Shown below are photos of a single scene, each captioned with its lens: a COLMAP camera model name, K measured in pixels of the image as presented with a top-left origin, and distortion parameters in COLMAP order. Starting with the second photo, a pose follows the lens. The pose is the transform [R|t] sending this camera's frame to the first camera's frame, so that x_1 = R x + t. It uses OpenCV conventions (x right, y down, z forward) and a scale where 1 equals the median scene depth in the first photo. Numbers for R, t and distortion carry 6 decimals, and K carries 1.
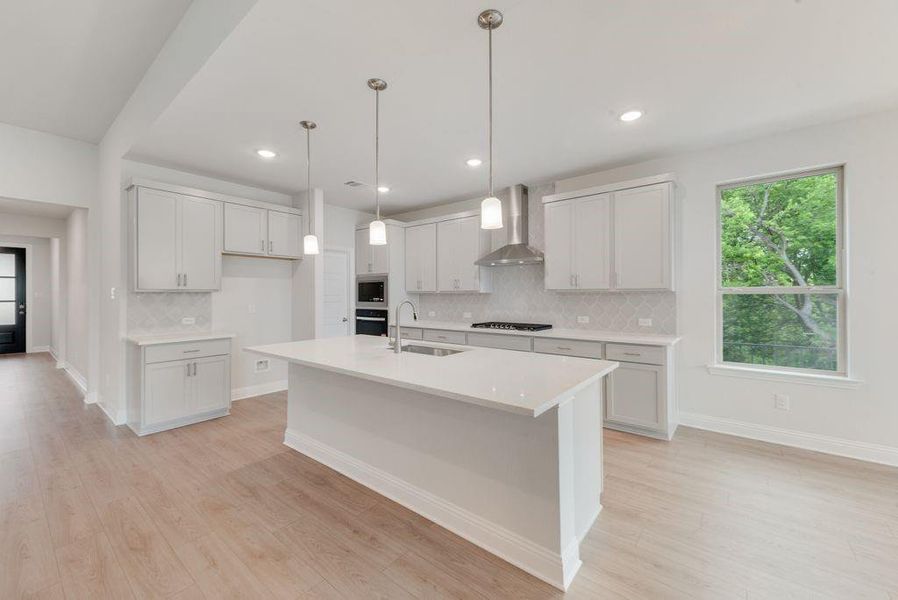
lens RADIAL K [[355.4, 0, 449.0], [0, 355.4, 300.0], [0, 0, 1]] dist [0.009283, 0.000013]
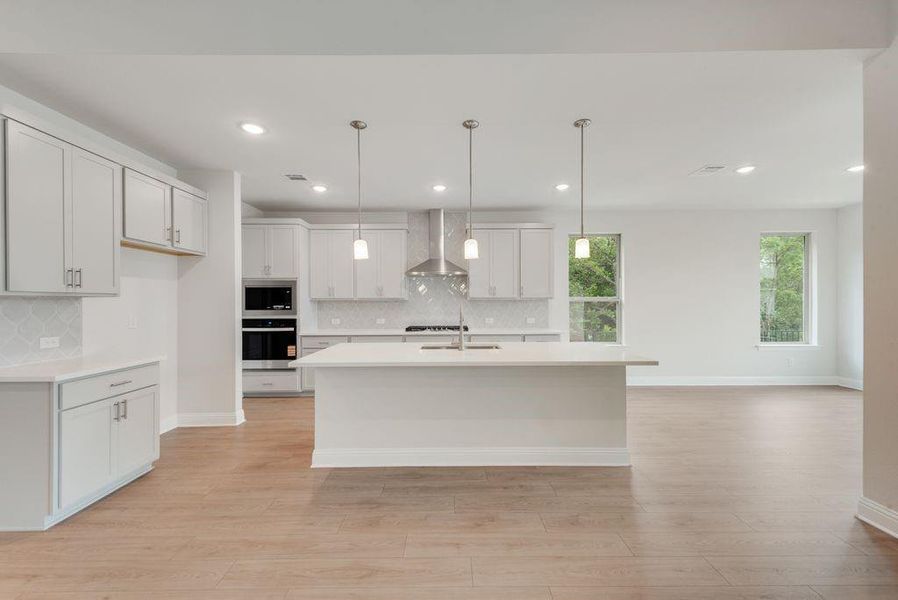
lens RADIAL K [[355.9, 0, 447.8], [0, 355.9, 303.8], [0, 0, 1]] dist [0.001992, 0.000119]
pose [[0.780023, -0.002821, 0.625744, -0.578526], [0.009431, 0.999929, -0.007247, 0.000617], [-0.625680, 0.011554, 0.779994, 0.062901]]
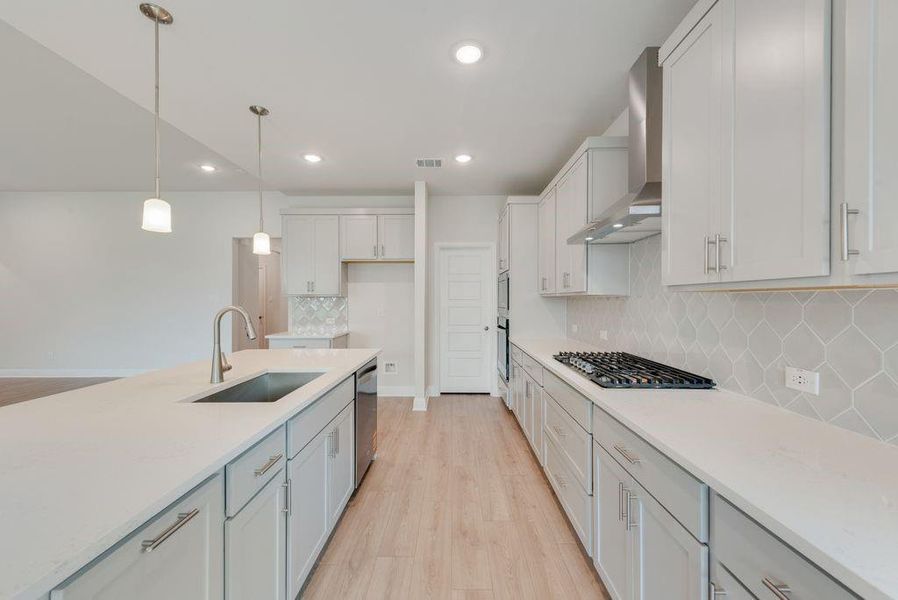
lens RADIAL K [[349.0, 0, 452.4], [0, 349.0, 301.4], [0, 0, 1]] dist [0.001273, 0.000093]
pose [[0.626585, 0.004256, -0.779341, 0.423165], [-0.007029, 0.999975, -0.000190, -0.010143], [0.779321, 0.005597, 0.626600, 0.585997]]
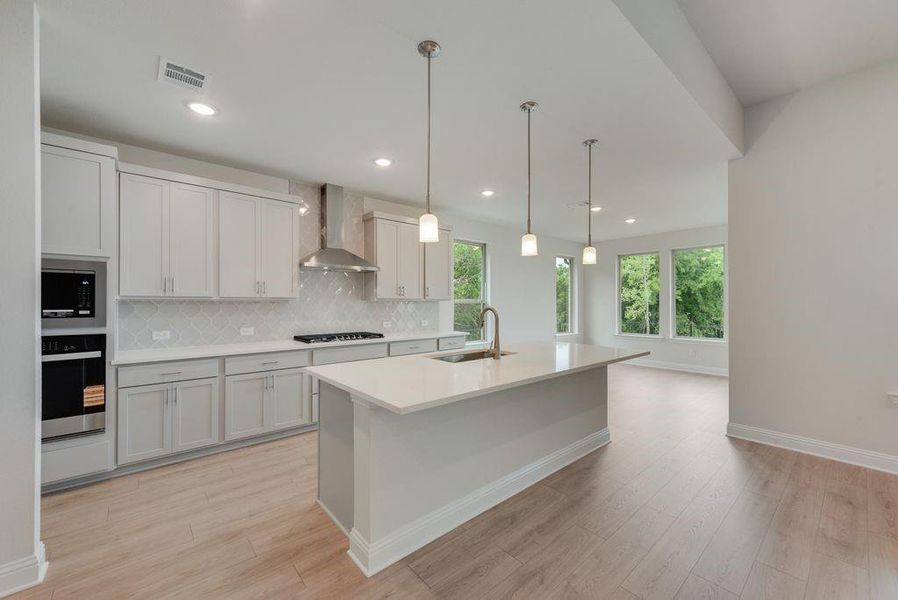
lens RADIAL K [[355.9, 0, 447.8], [0, 355.9, 303.8], [0, 0, 1]] dist [0.001992, 0.000119]
pose [[0.178654, 0.002390, 0.983909, -0.746119], [0.013214, 0.999901, -0.004828, -0.005366], [-0.983823, 0.013864, 0.178604, 0.597475]]
